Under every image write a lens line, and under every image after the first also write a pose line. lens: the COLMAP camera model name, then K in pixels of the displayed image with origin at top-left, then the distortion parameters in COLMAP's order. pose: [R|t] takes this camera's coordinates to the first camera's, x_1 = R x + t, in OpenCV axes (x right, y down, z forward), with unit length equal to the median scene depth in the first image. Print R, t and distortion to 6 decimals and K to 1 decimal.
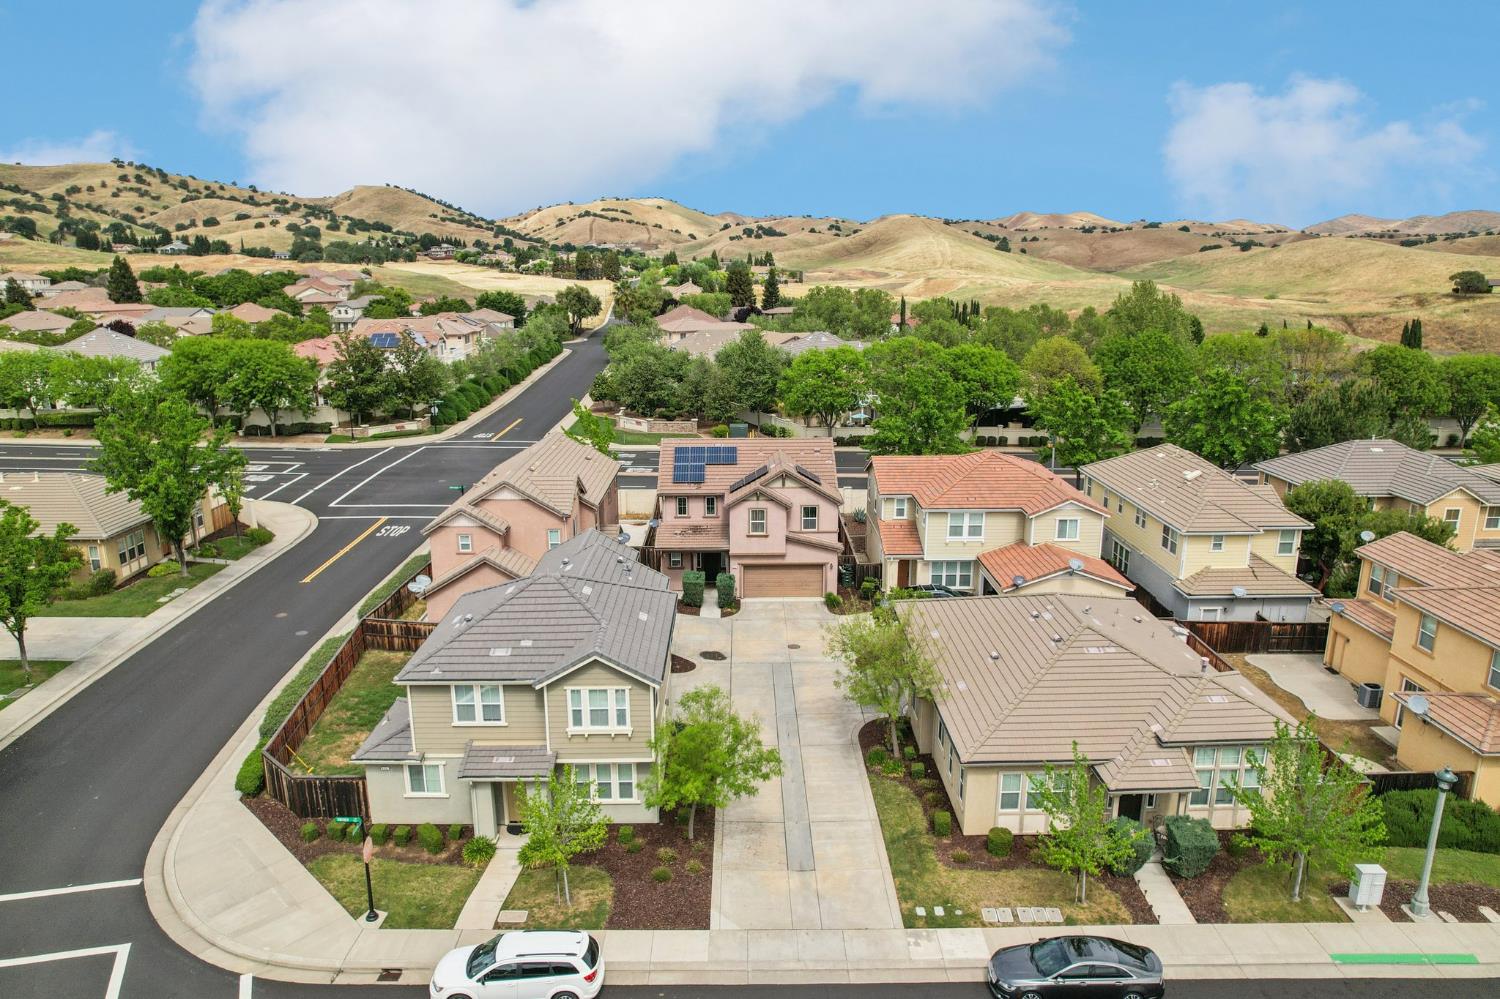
lens RADIAL K [[963.9, 0, 750.0], [0, 963.9, 499.5], [0, 0, 1]] dist [-0.075168, 0.067077]
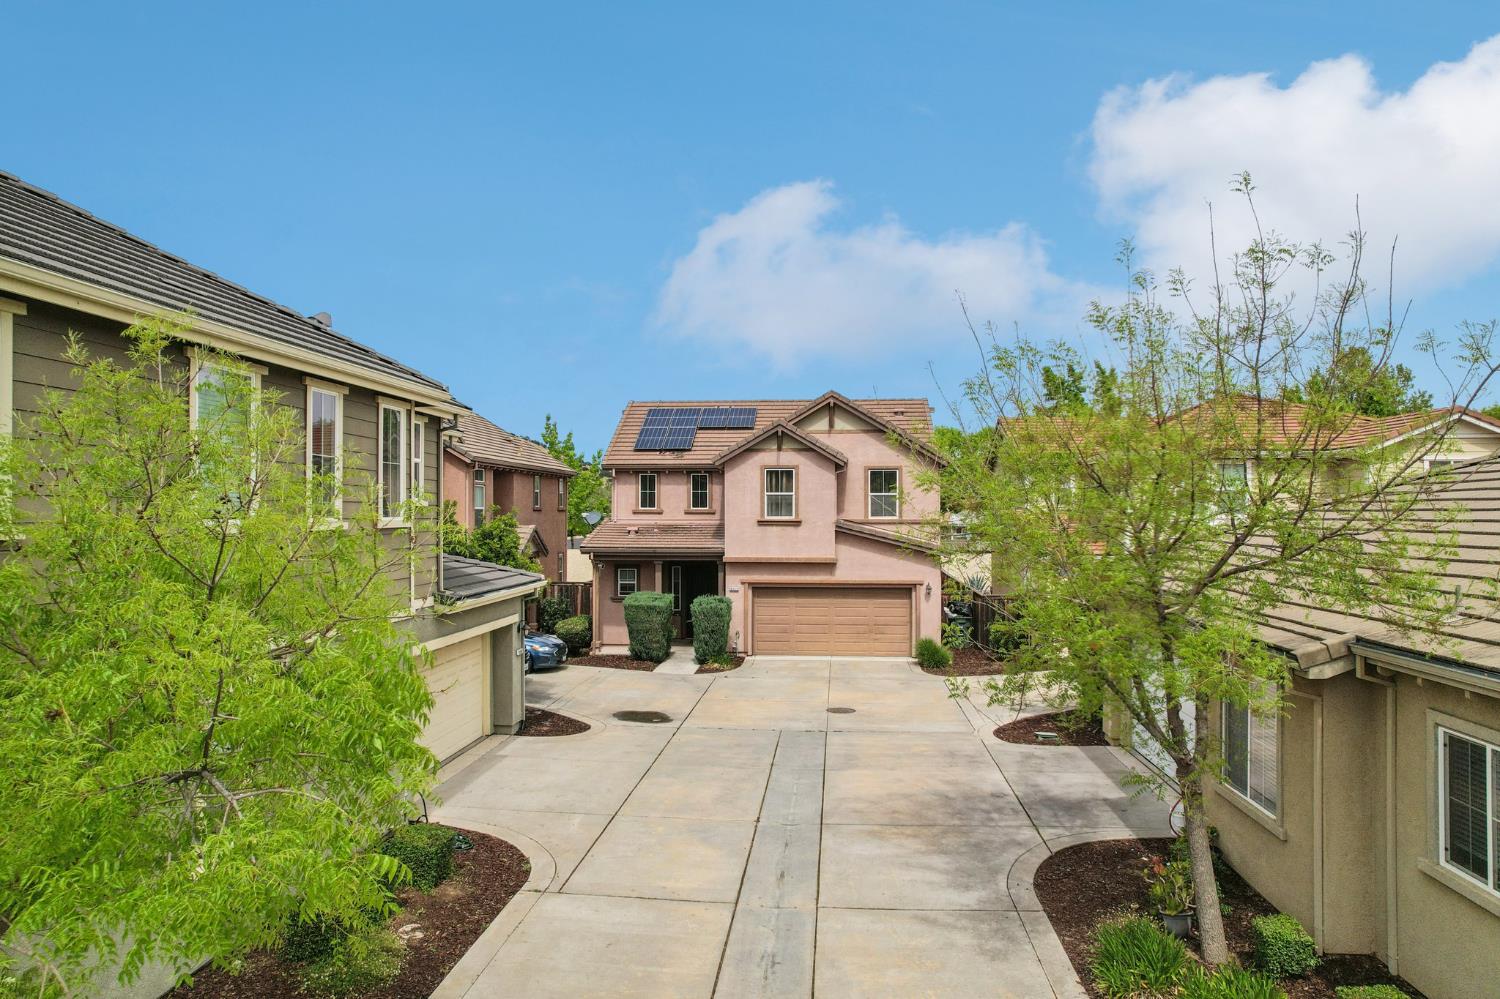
lens RADIAL K [[954.7, 0, 742.6], [0, 954.7, 505.3], [0, 0, 1]] dist [-0.070461, 0.061743]
pose [[0.994061, 0.001469, -0.108816, 0.042943], [-0.028592, 0.968306, -0.248125, 0.152804], [0.105003, 0.249763, 0.962597, 0.510998]]
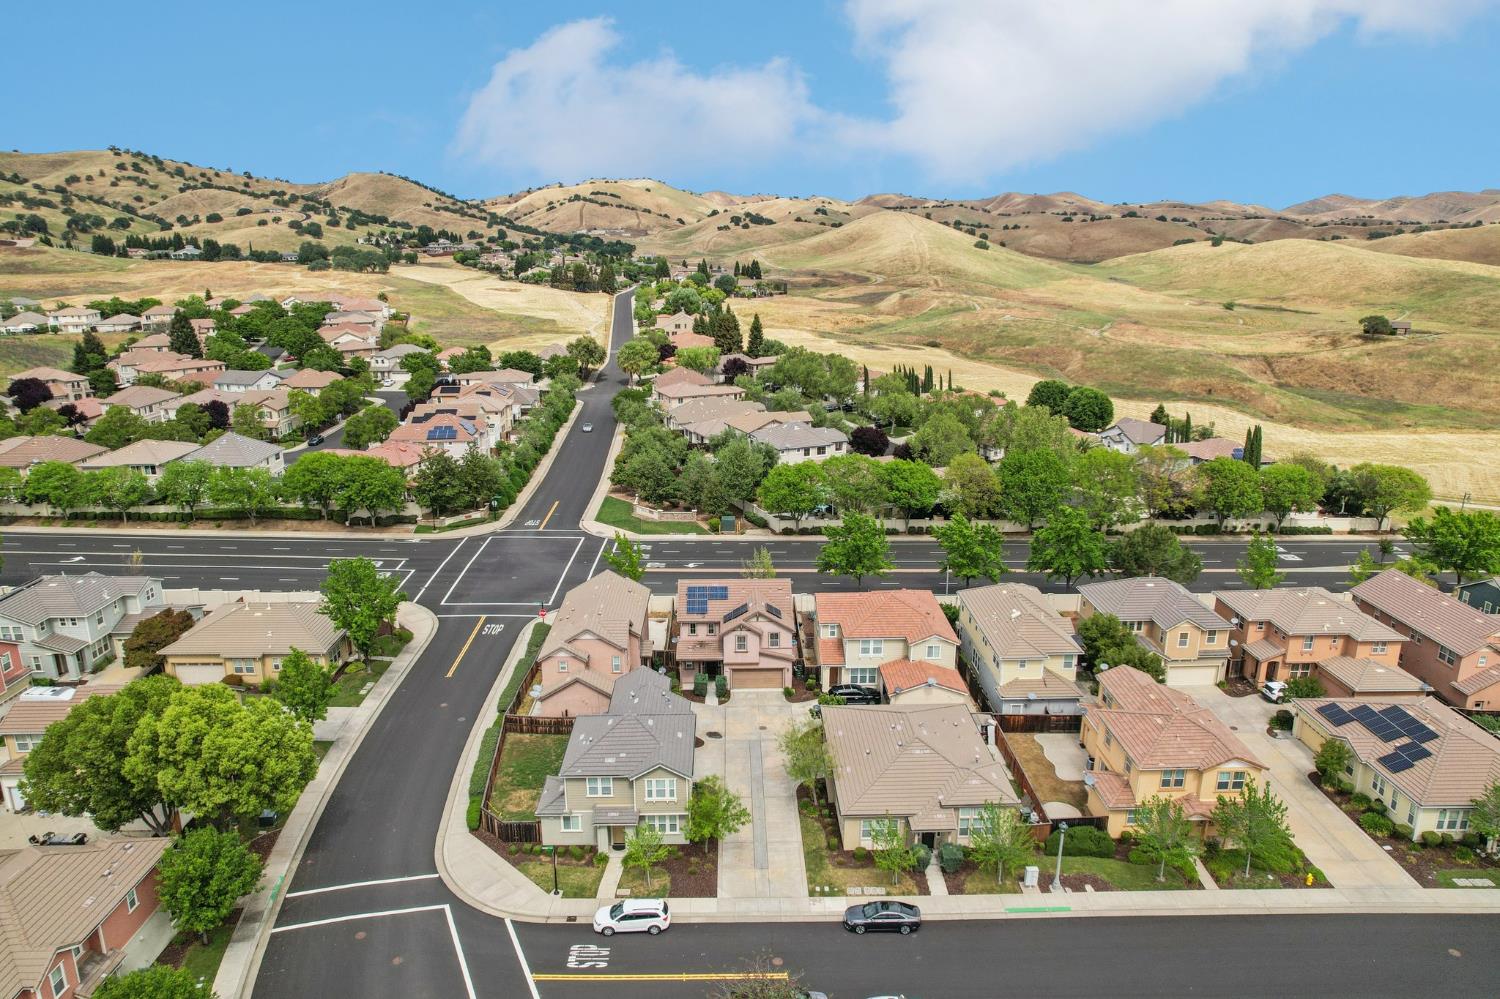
lens RADIAL K [[954.7, 0, 742.6], [0, 954.7, 505.3], [0, 0, 1]] dist [-0.070461, 0.061743]
pose [[0.999987, -0.000706, 0.004998, 0.002474], [0.000533, 0.999404, 0.034517, -0.256246], [-0.005019, -0.034514, 0.999392, -0.556626]]
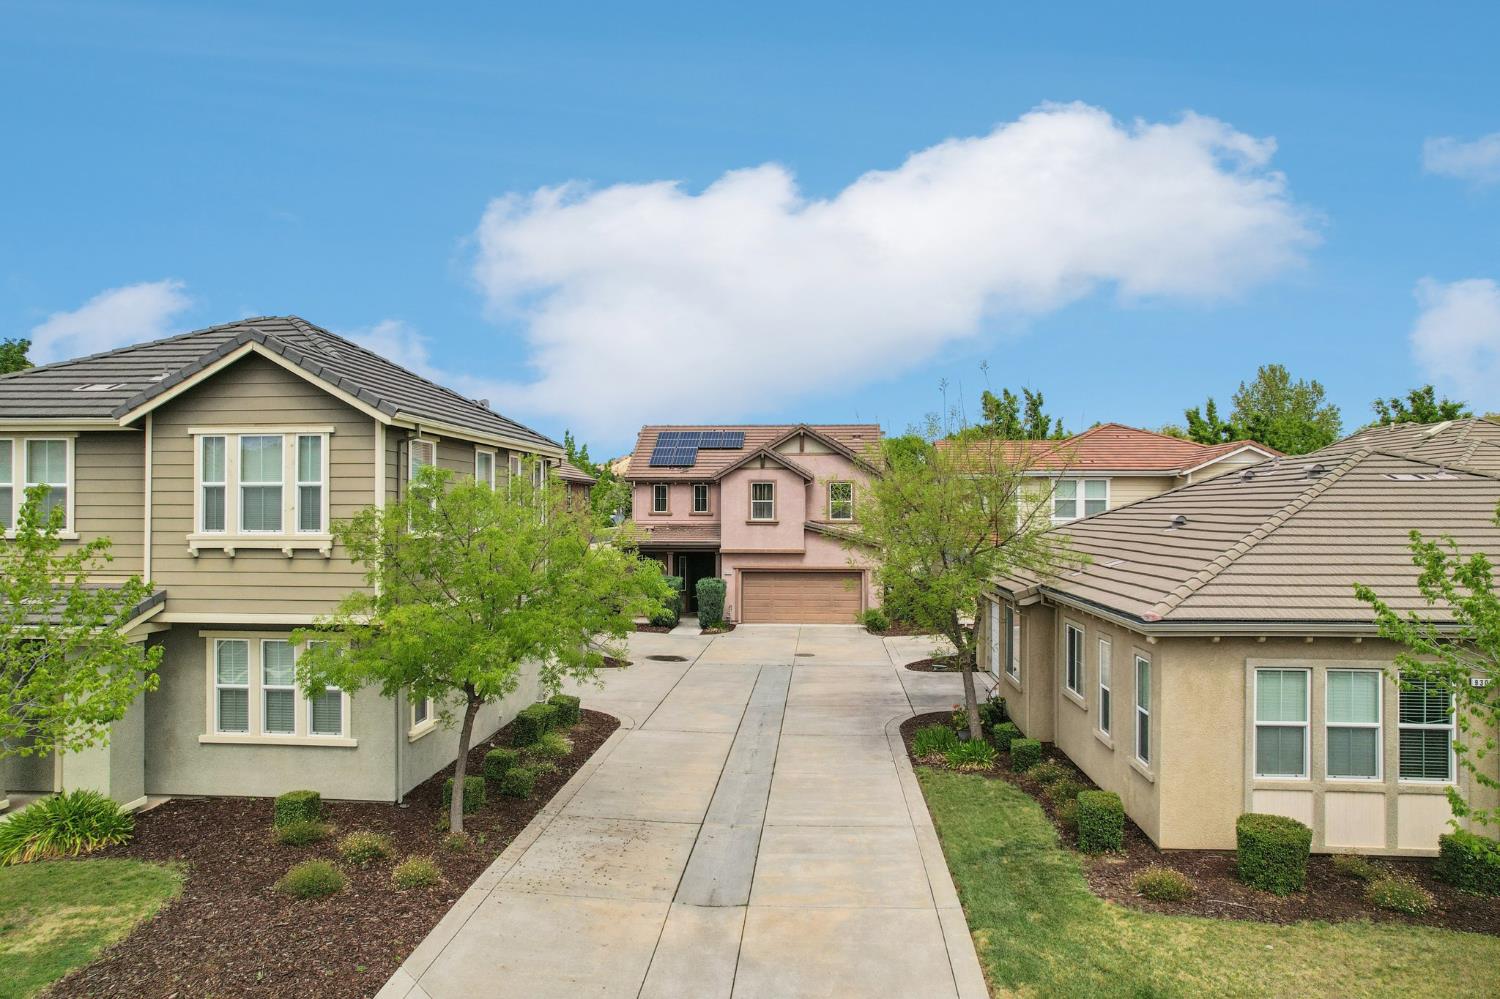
lens RADIAL K [[954.7, 0, 742.6], [0, 954.7, 505.3], [0, 0, 1]] dist [-0.070461, 0.061743]
pose [[0.995579, 0.002947, -0.093877, 0.056267], [-0.025850, 0.969503, -0.243713, 0.186890], [0.090296, 0.245062, 0.965293, 0.352962]]
